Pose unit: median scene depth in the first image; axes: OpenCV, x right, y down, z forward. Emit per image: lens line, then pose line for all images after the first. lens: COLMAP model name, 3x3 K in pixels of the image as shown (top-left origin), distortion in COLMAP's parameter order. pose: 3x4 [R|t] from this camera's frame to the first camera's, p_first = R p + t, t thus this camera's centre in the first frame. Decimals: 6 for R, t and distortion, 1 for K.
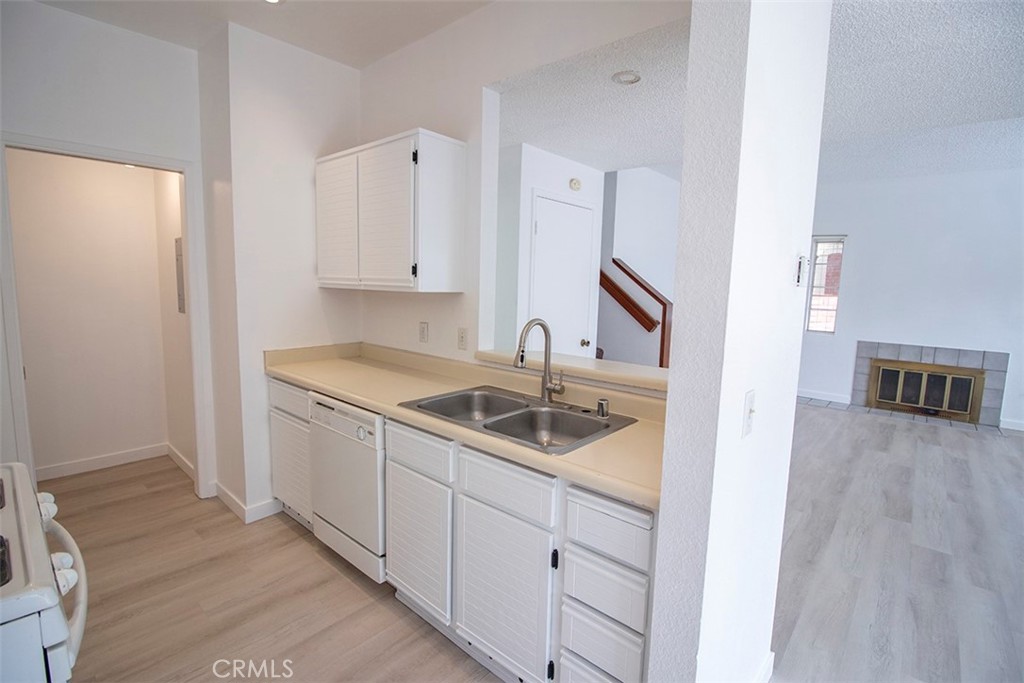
lens RADIAL K [[474.1, 0, 507.5], [0, 474.1, 336.5], [0, 0, 1]] dist [-0.000369, -0.014133]
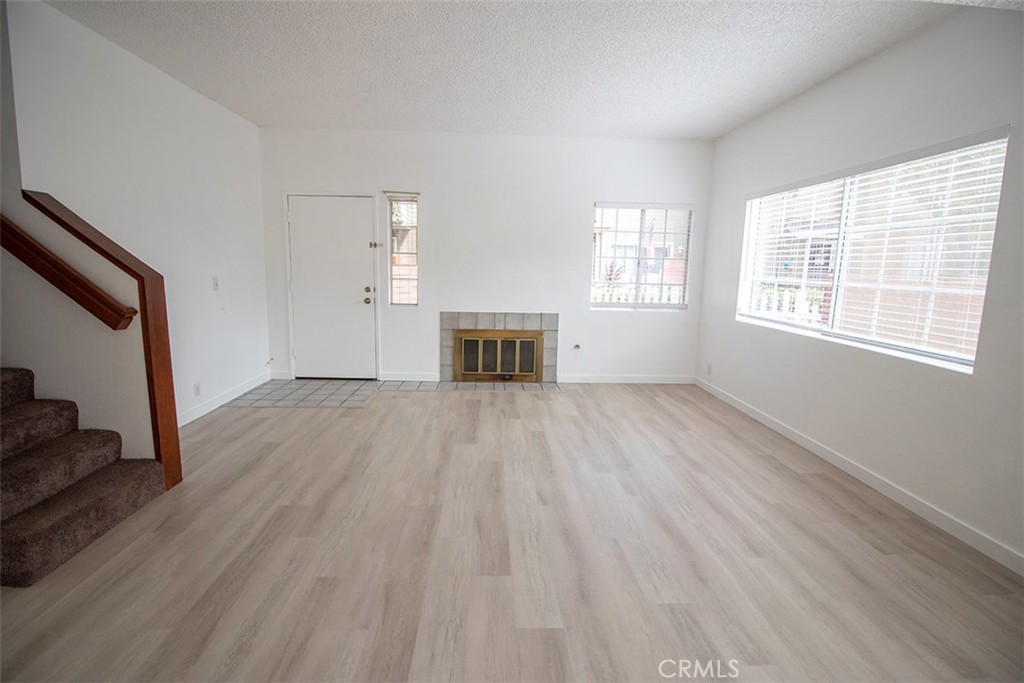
lens RADIAL K [[474.1, 0, 507.5], [0, 474.1, 336.5], [0, 0, 1]] dist [-0.000369, -0.014133]
pose [[0.723107, -0.113330, 0.681376, 0.228996], [0.078342, 0.993539, 0.082111, -0.009844], [-0.686279, -0.005995, 0.727313, 0.269753]]
